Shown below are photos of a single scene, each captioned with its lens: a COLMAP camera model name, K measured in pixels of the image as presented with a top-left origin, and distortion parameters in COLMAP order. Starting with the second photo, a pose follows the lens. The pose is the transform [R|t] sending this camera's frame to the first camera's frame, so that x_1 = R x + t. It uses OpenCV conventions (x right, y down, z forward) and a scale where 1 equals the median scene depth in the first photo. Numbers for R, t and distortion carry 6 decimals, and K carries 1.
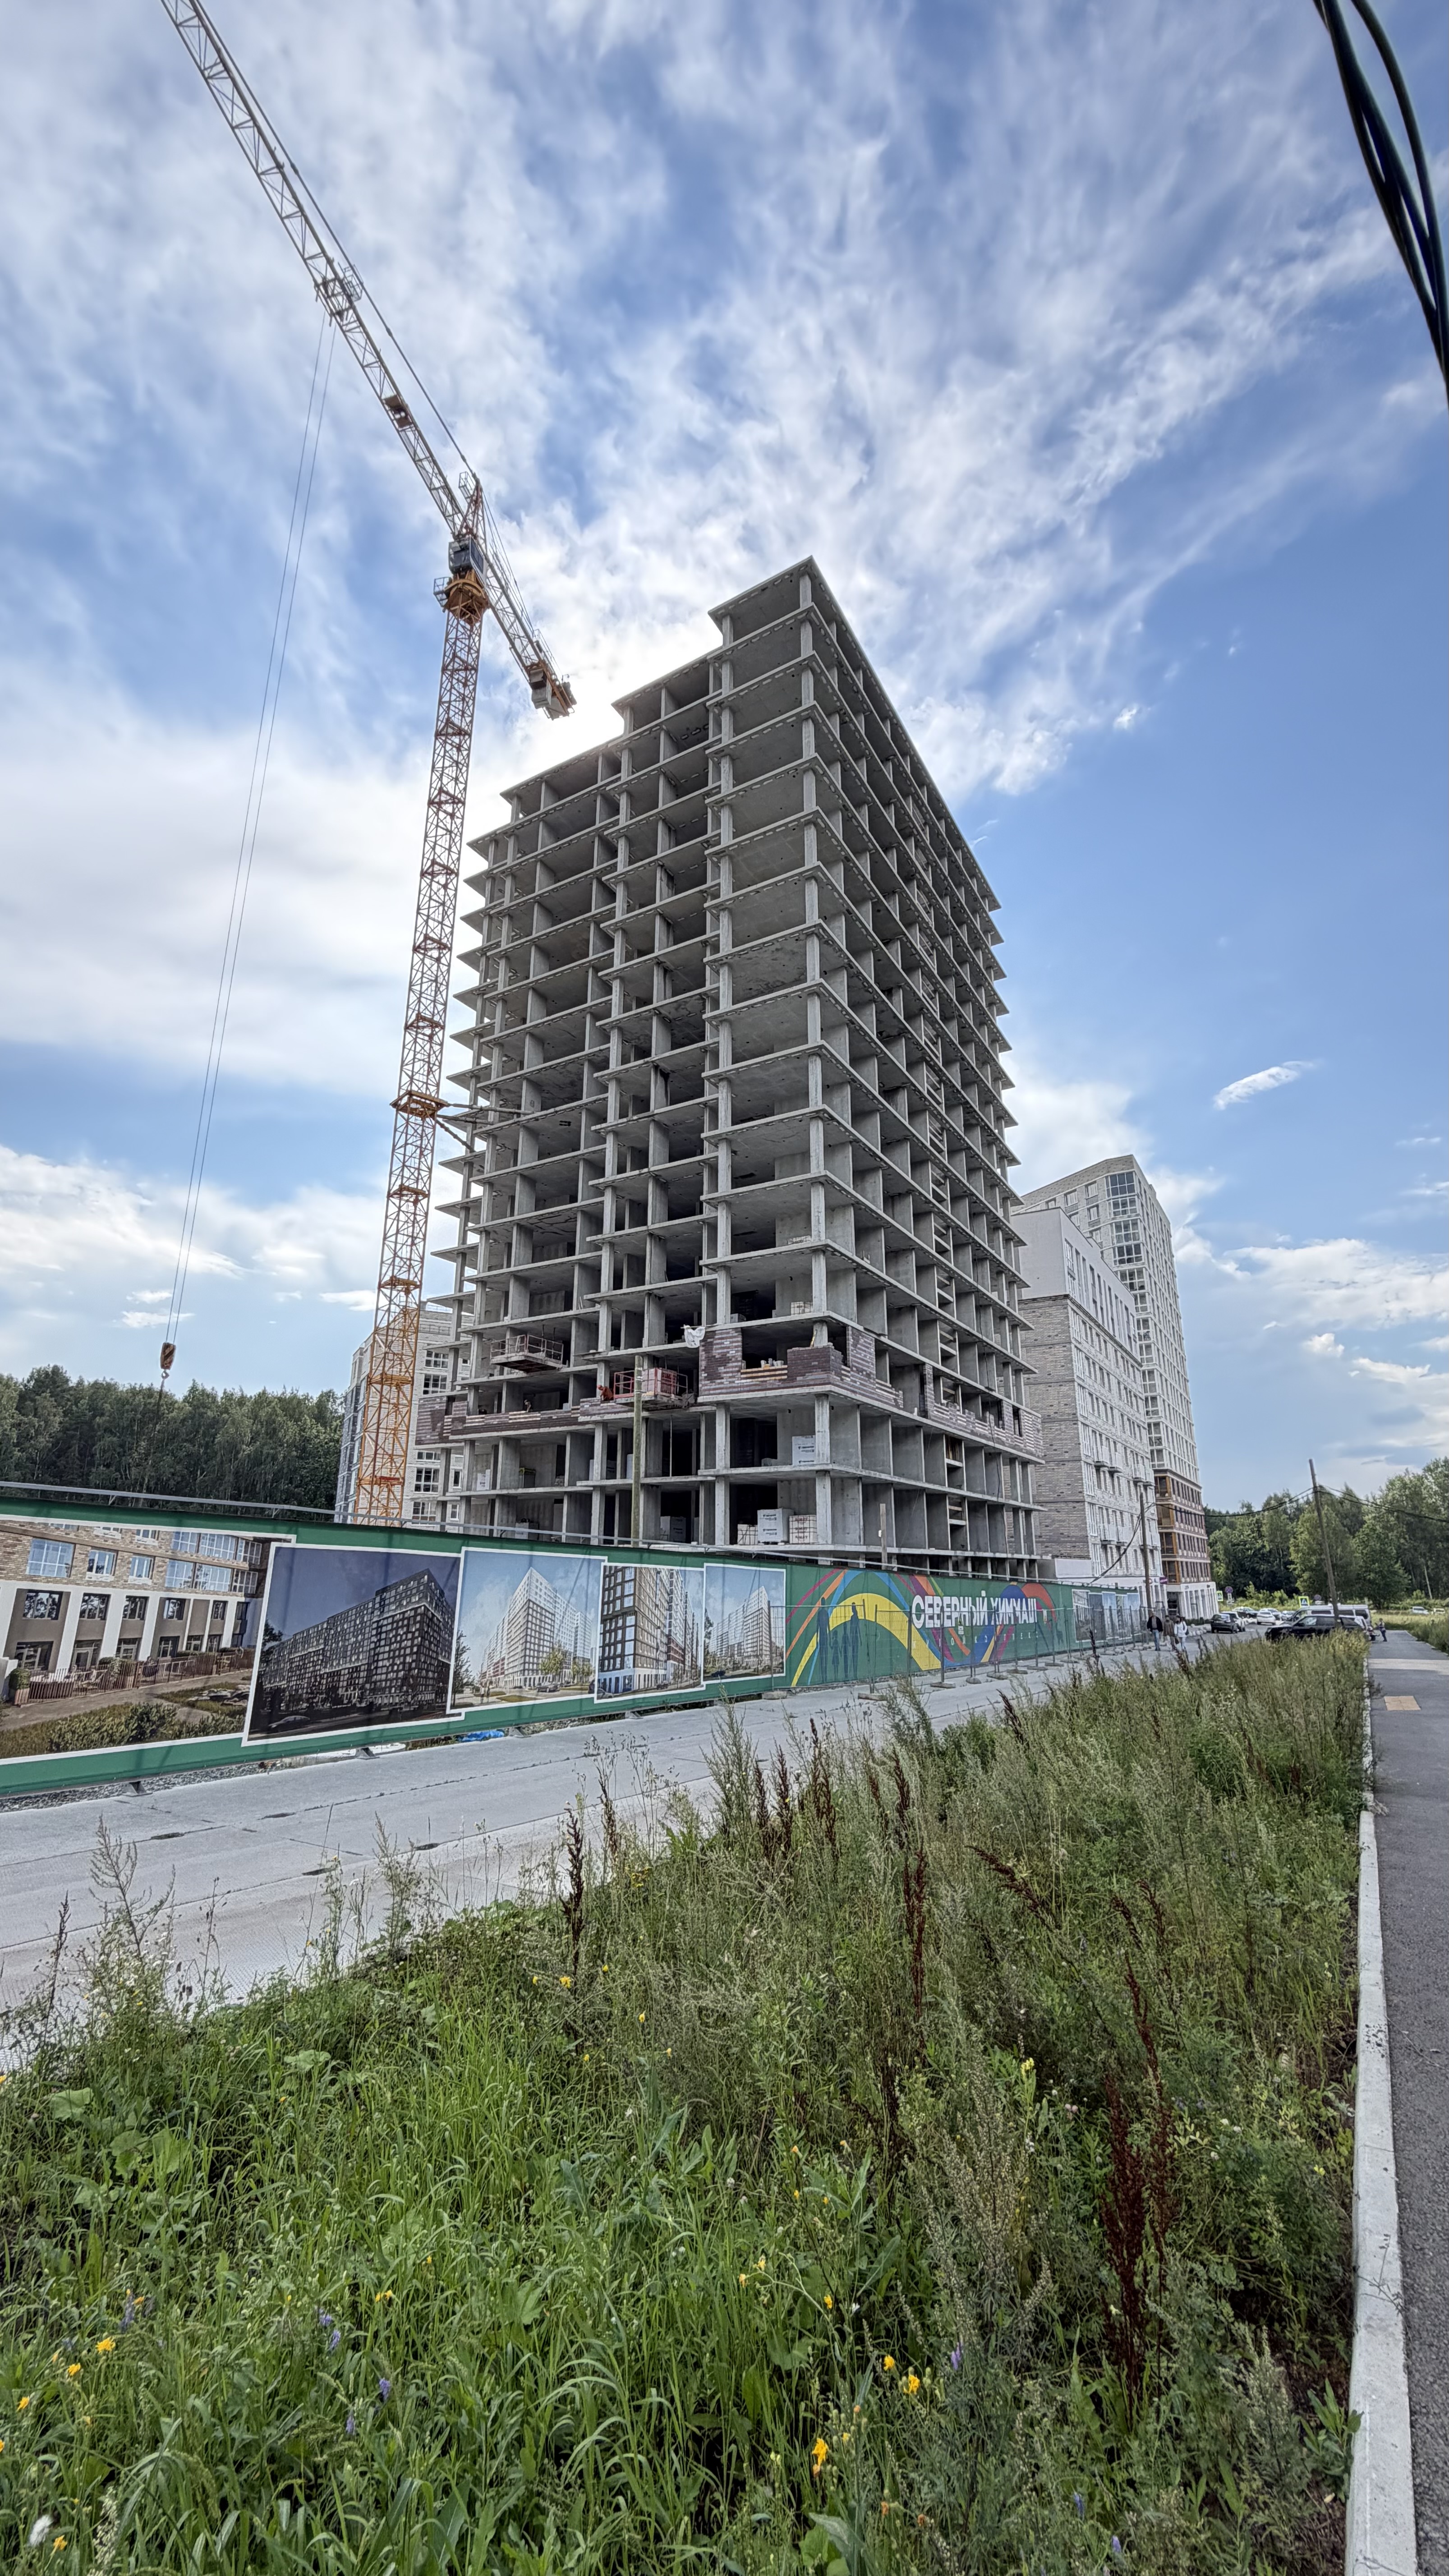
lens RADIAL K [[1012.0, 0, 732.4], [0, 1012.0, 1279.7], [0, 0, 1]] dist [0.002028, -0.000259]
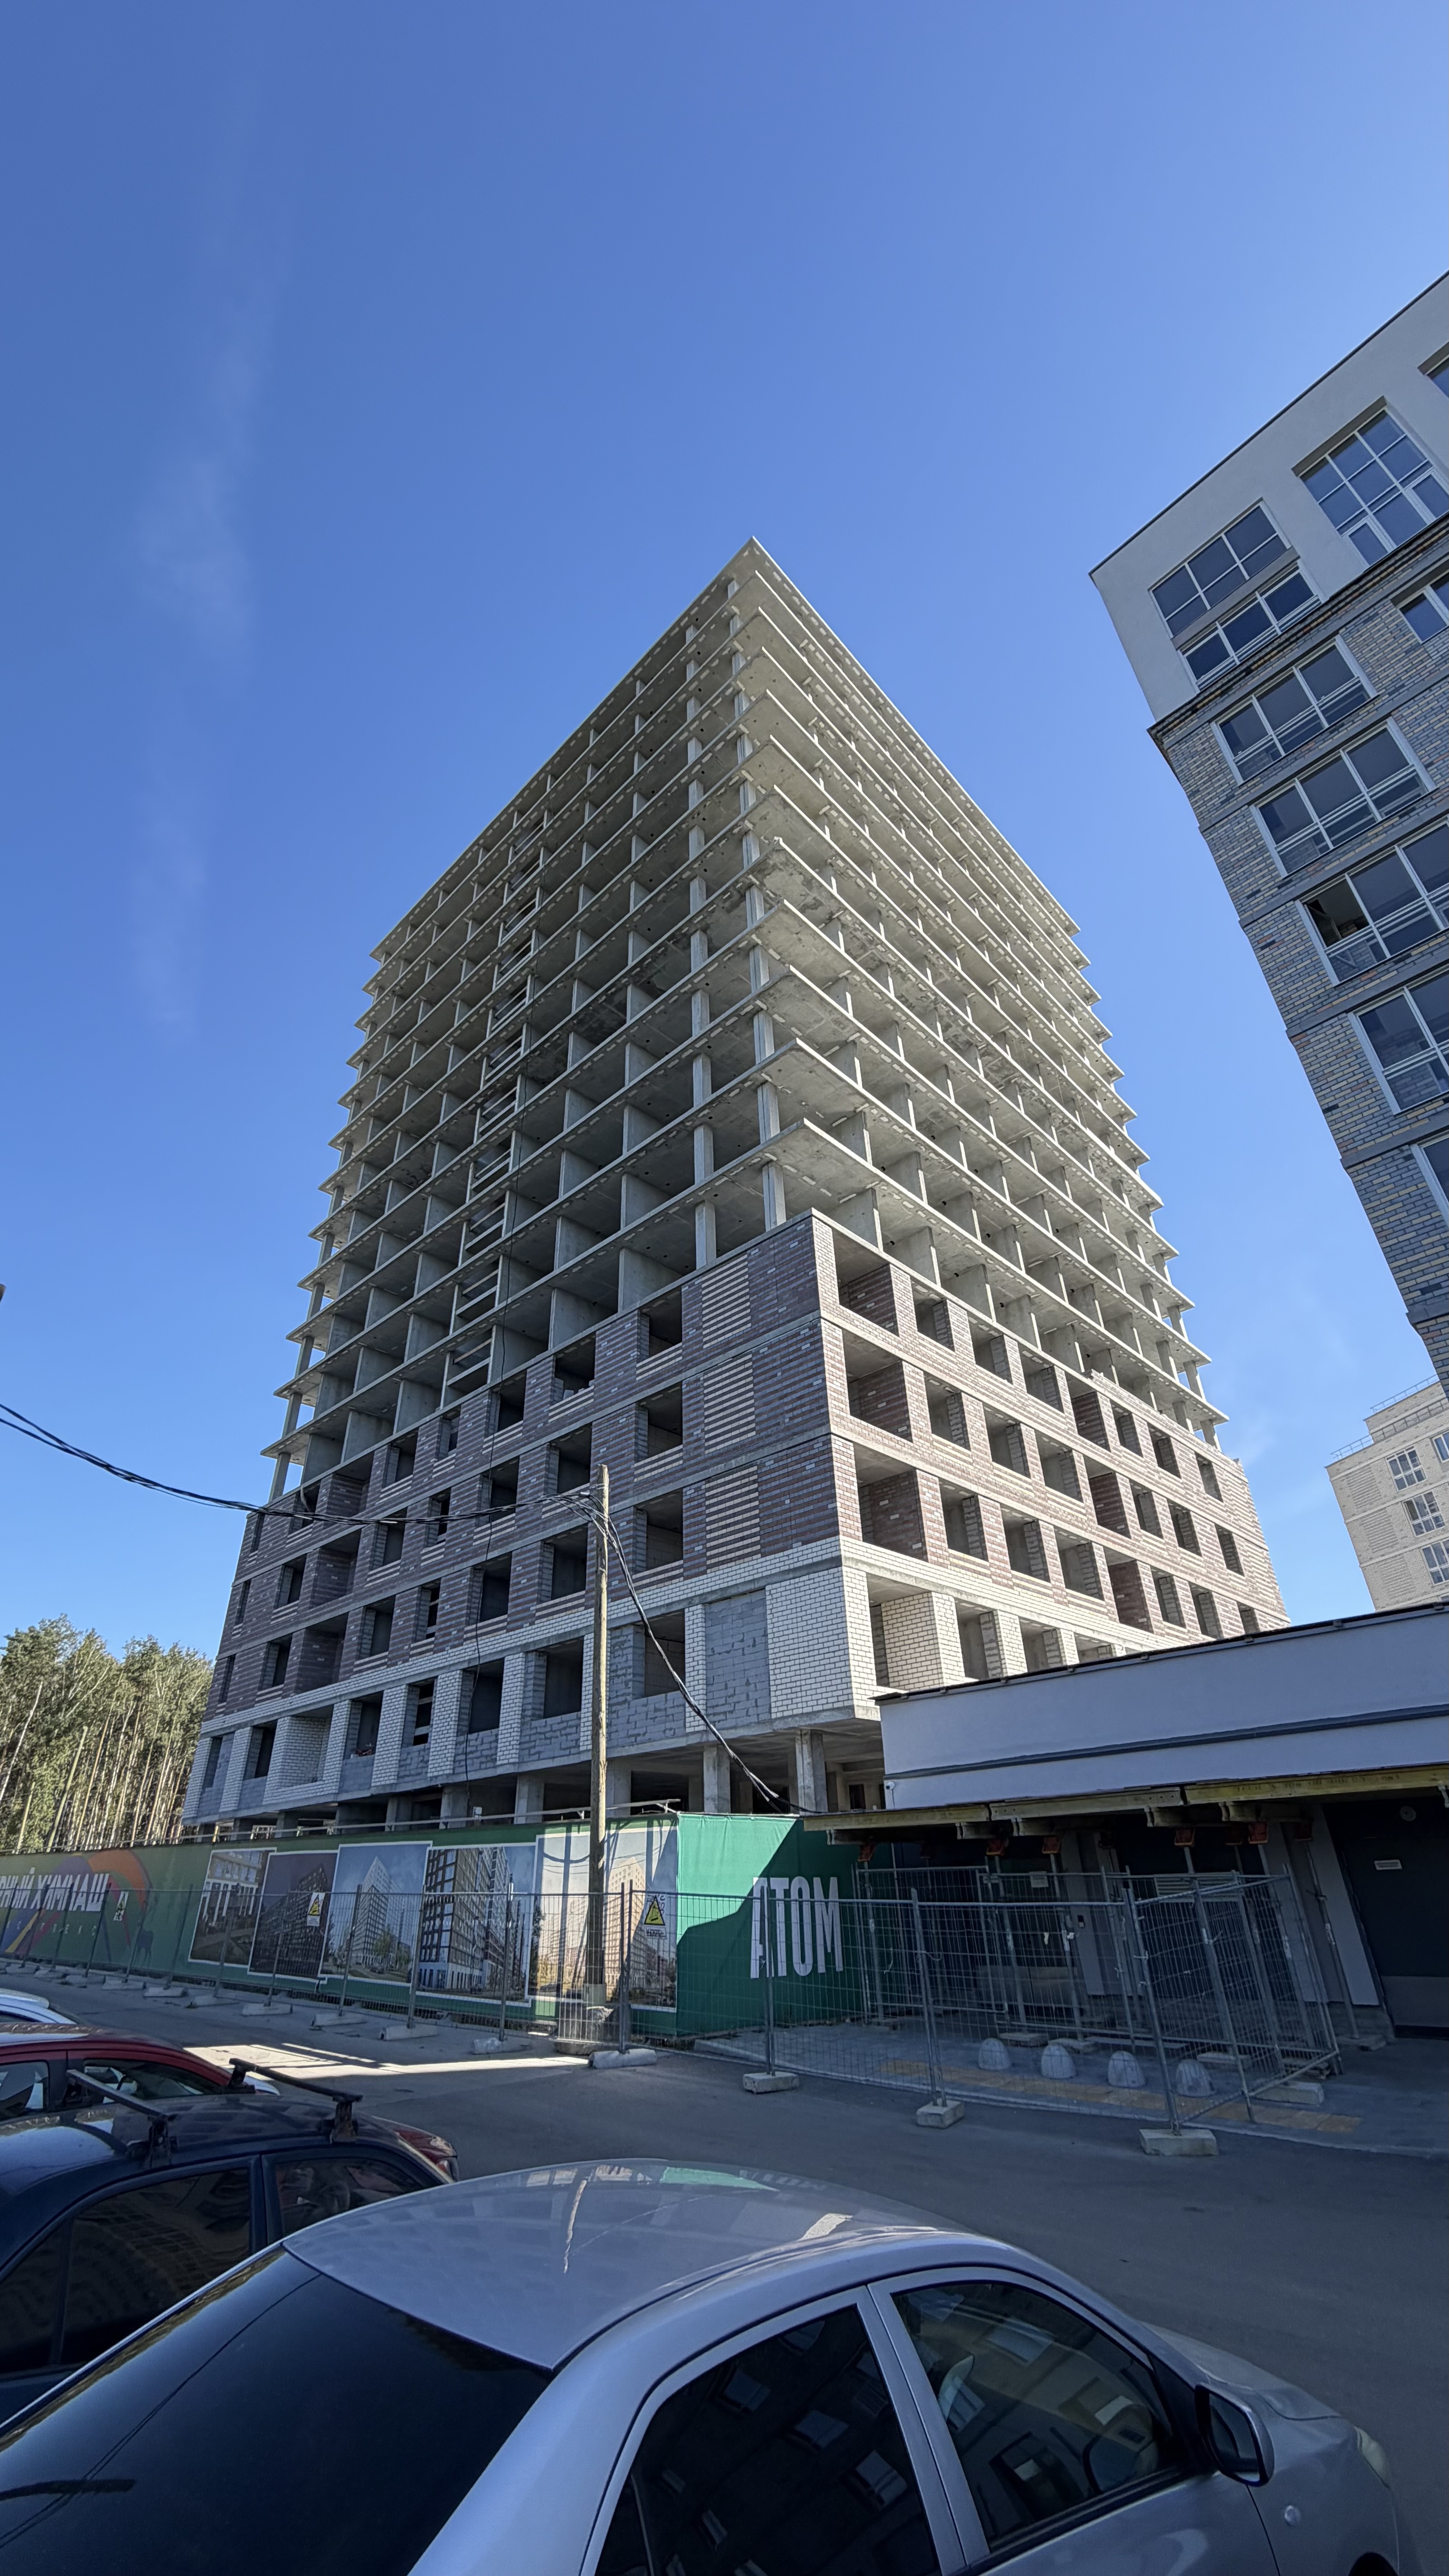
lens RADIAL K [[1012.0, 0, 717.1], [0, 1012.0, 1288.1], [0, 0, 1]] dist [0.002028, -0.000259]
pose [[-0.228319, -0.507838, -0.830645, 1.082995], [0.289970, 0.778990, -0.555961, 0.544328], [0.929402, -0.367798, -0.030601, 1.659979]]
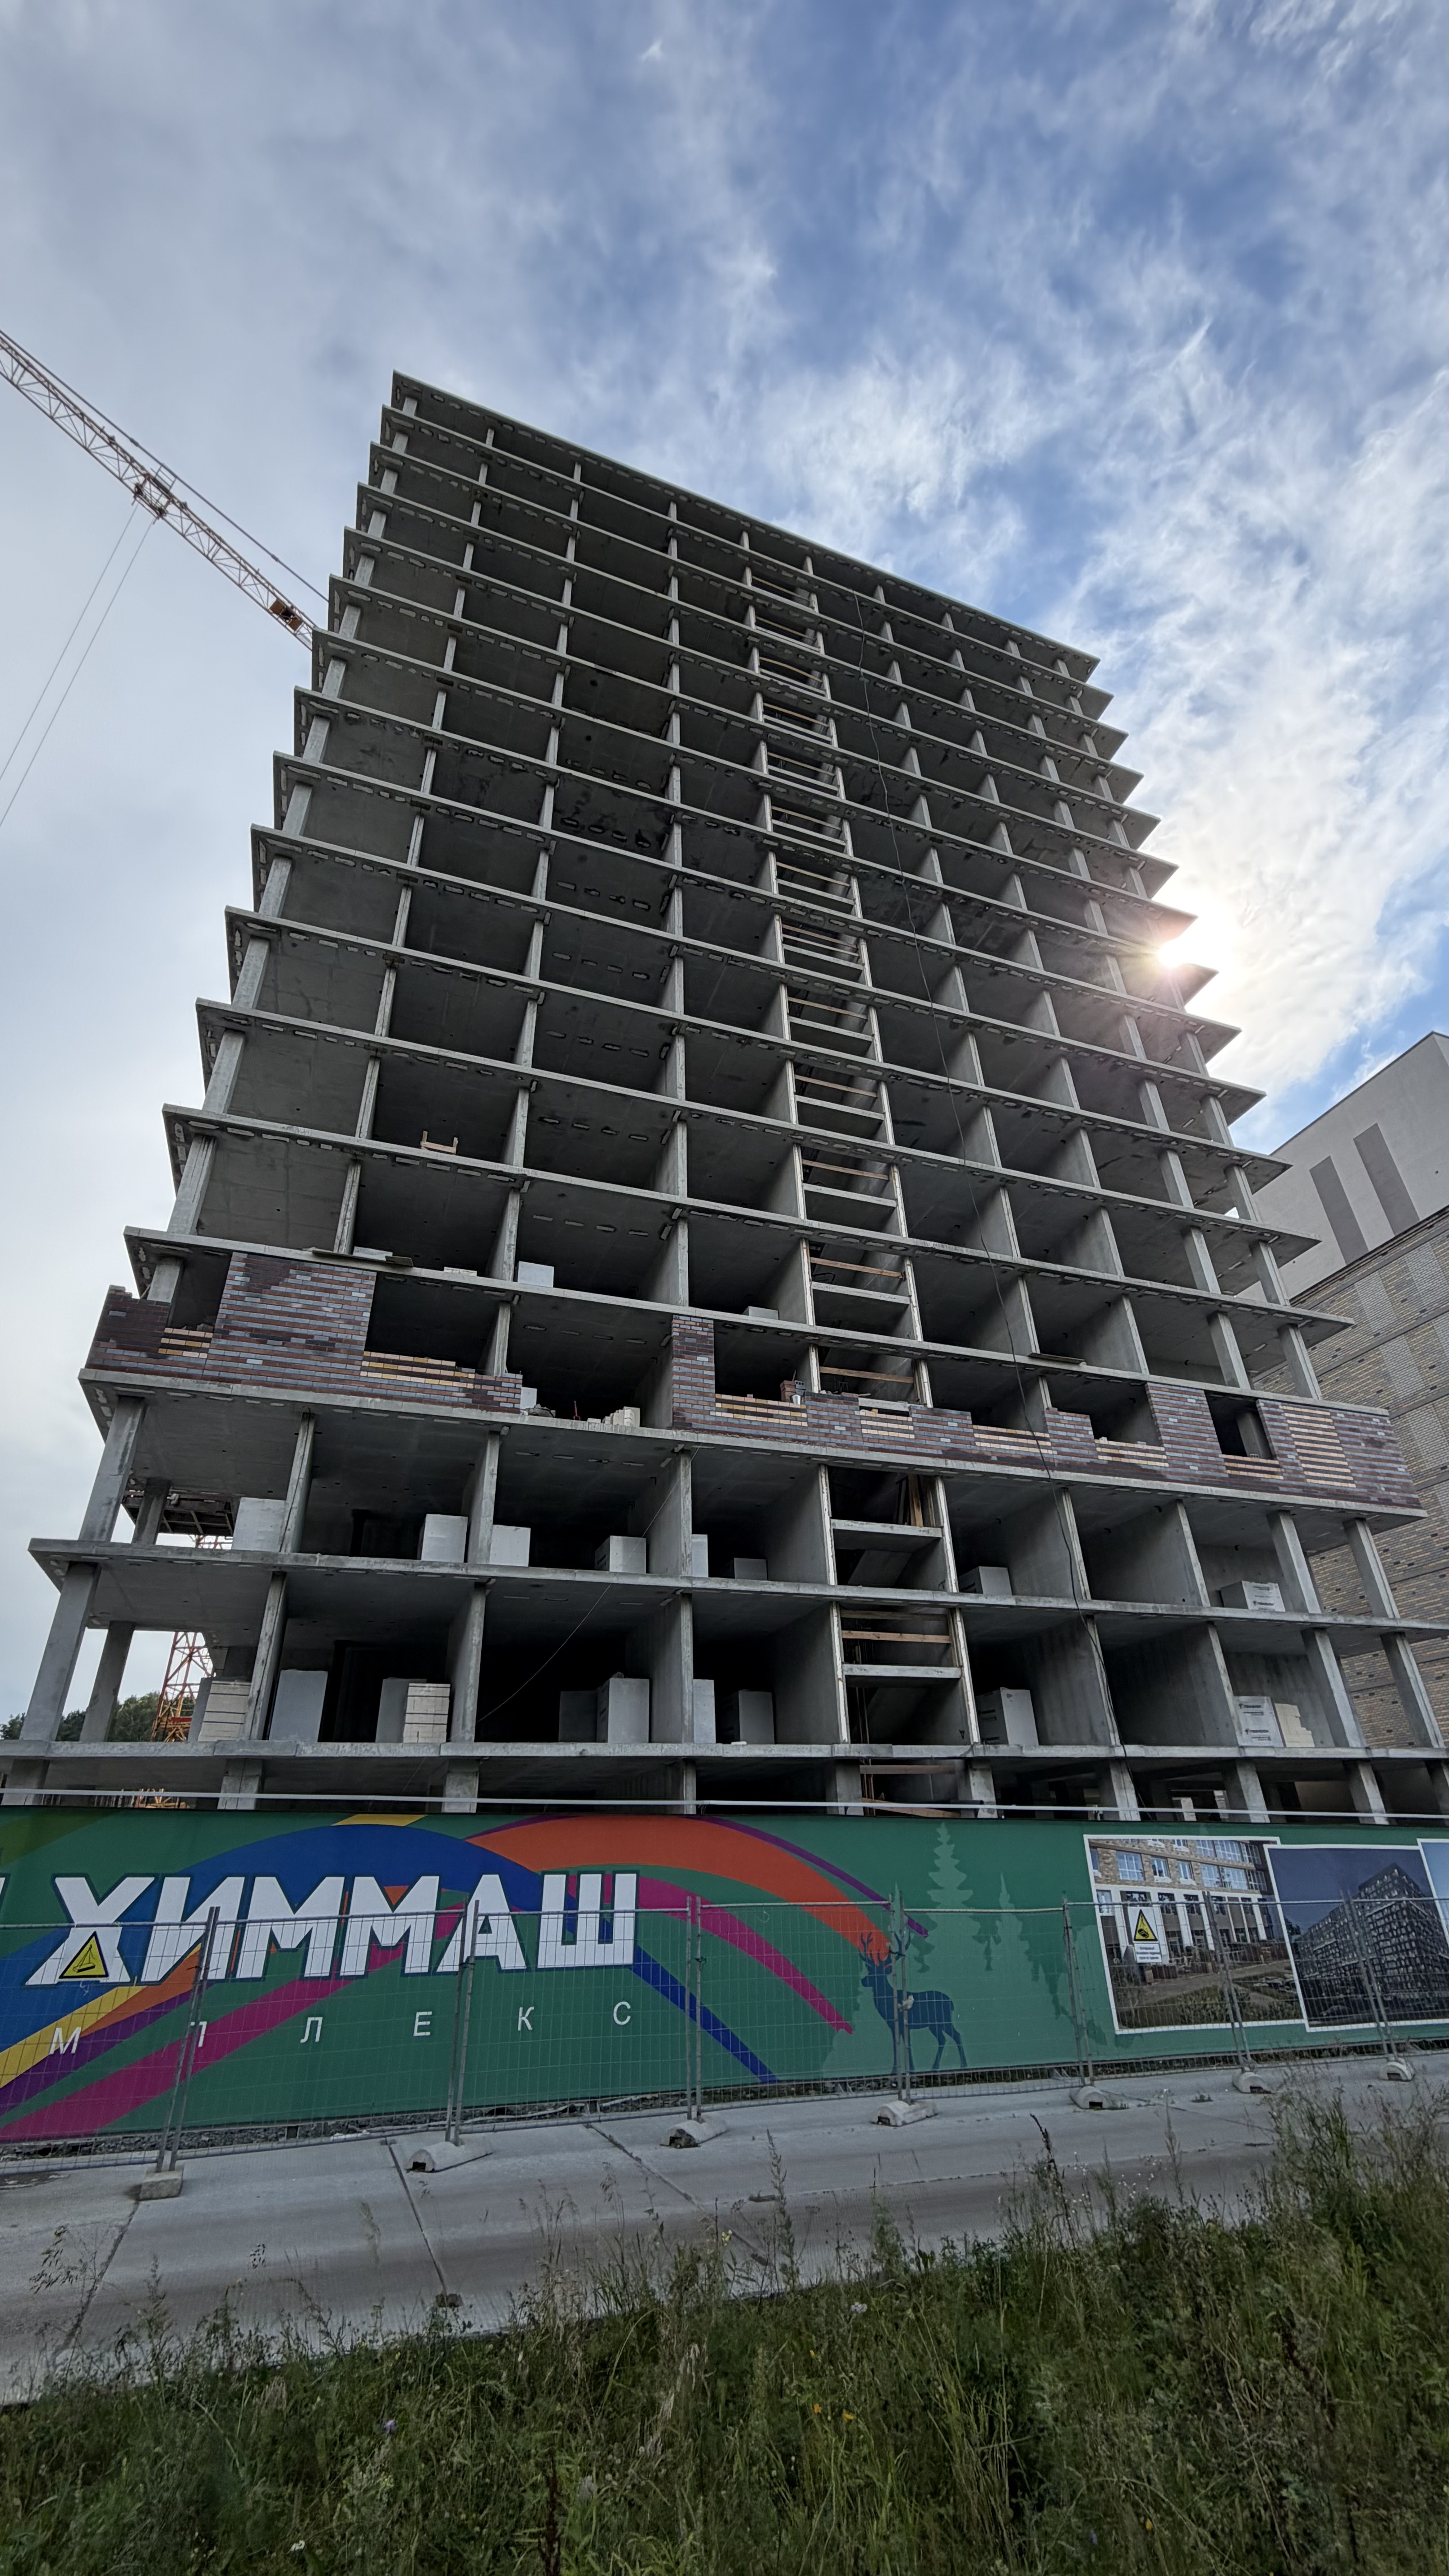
lens RADIAL K [[1012.0, 0, 700.6], [0, 1012.0, 1285.2], [0, 0, 1]] dist [0.002028, -0.000259]
pose [[0.765352, -0.335479, -0.549264, -0.050802], [0.205806, 0.936167, -0.285019, -0.118626], [0.609820, 0.105098, 0.785540, -0.324458]]
